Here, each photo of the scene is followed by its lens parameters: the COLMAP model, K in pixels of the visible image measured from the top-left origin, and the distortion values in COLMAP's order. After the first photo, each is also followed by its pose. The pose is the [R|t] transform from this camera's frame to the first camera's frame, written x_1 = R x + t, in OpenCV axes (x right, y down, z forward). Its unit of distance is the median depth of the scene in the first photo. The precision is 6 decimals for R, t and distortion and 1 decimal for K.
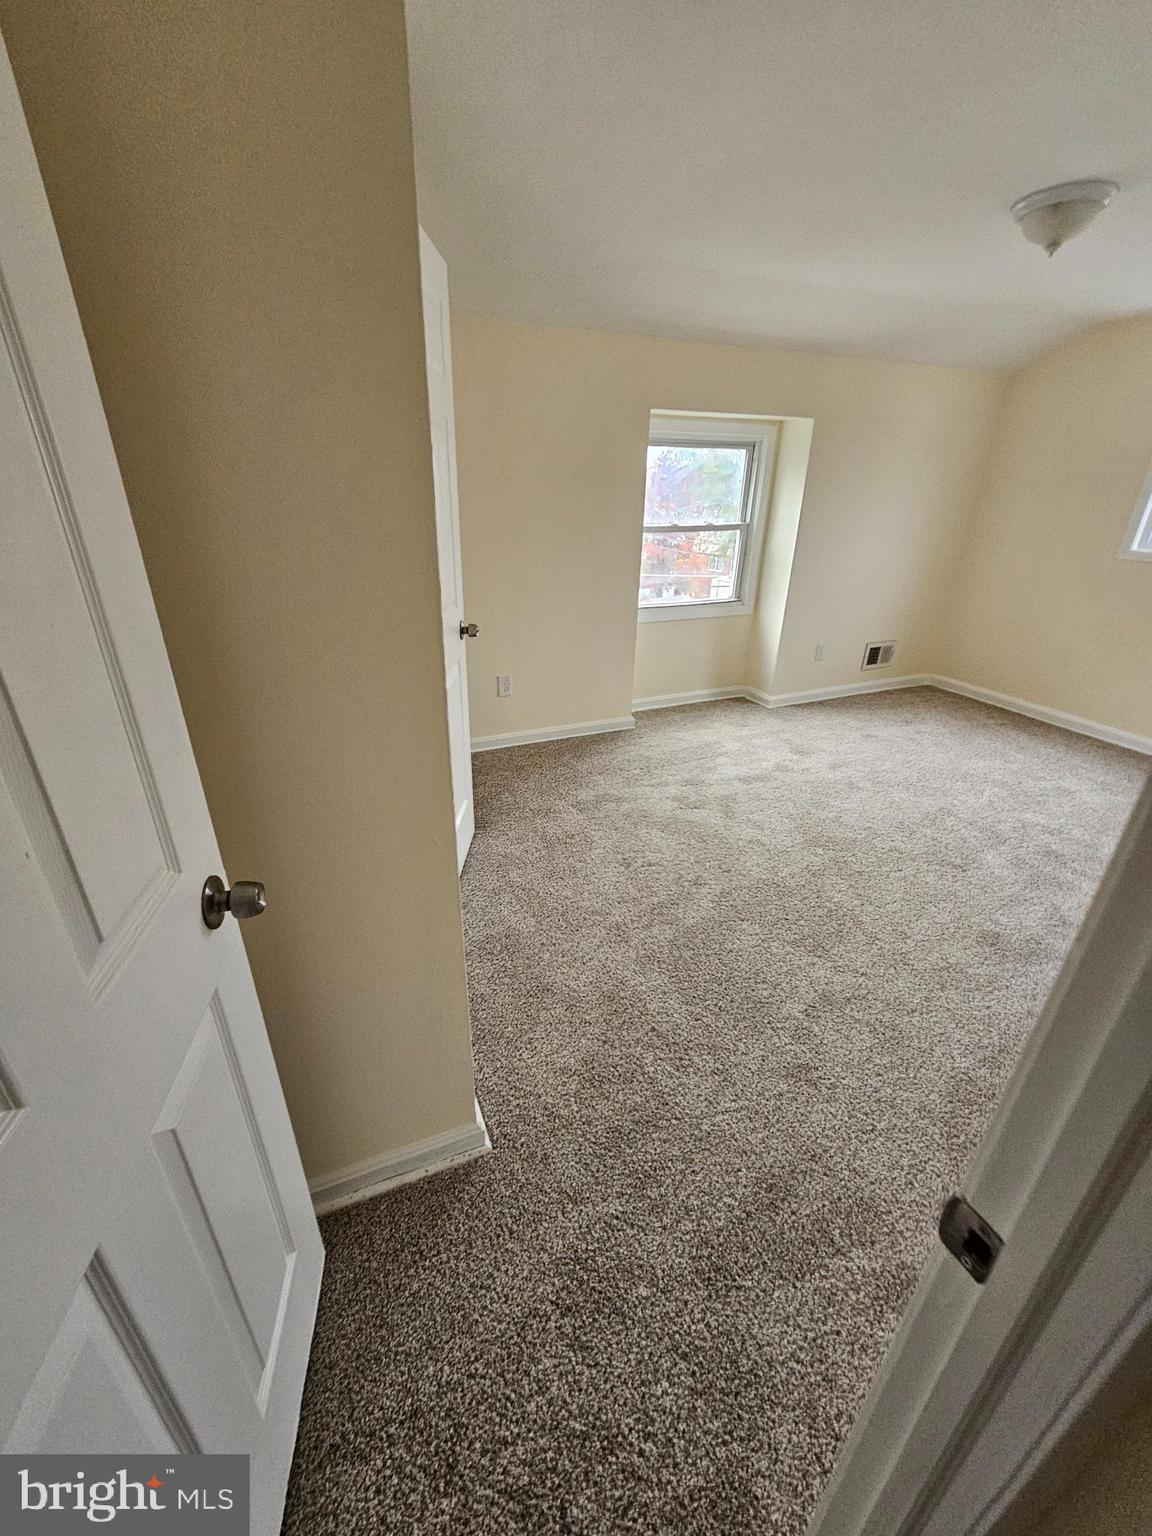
lens RADIAL K [[628.0, 0, 569.8], [0, 628.0, 768.6], [0, 0, 1]] dist [-0.001828, 0.000087]
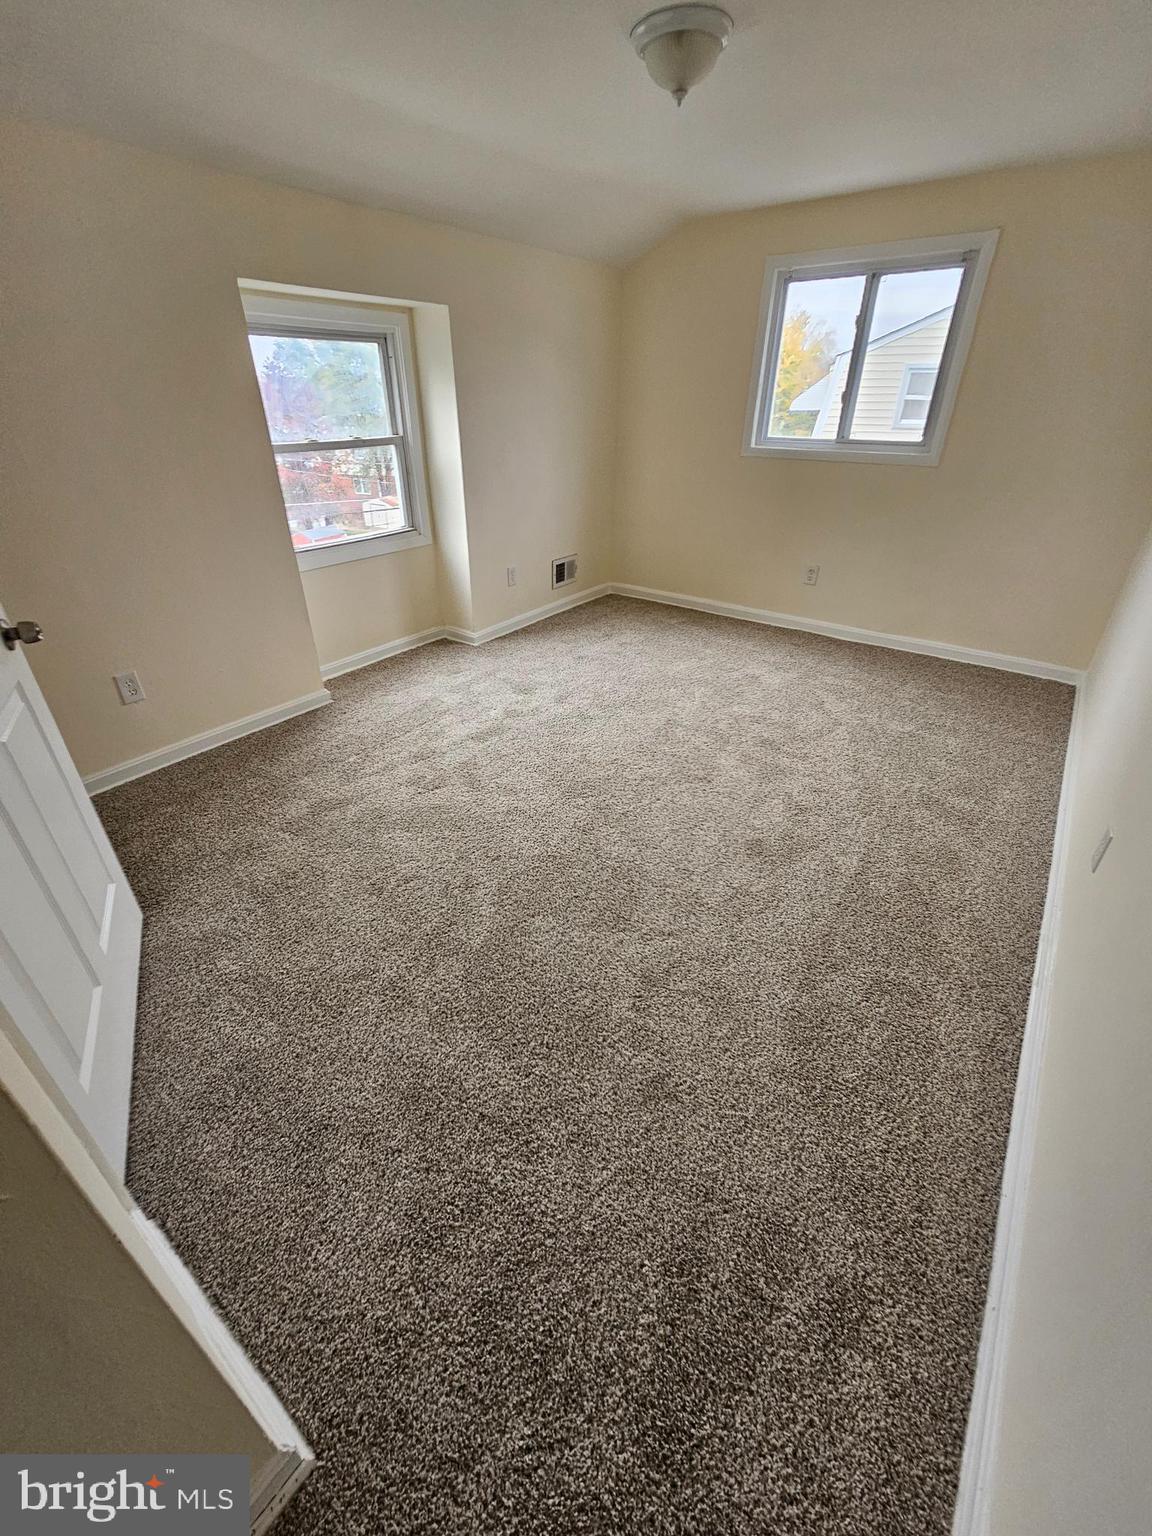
lens RADIAL K [[628.0, 0, 572.8], [0, 628.0, 767.3], [0, 0, 1]] dist [-0.001828, 0.000087]
pose [[0.867640, -0.262461, 0.422274, 0.010476], [0.215074, 0.963867, 0.157176, -0.065112], [-0.448268, -0.045552, 0.892738, 0.181441]]
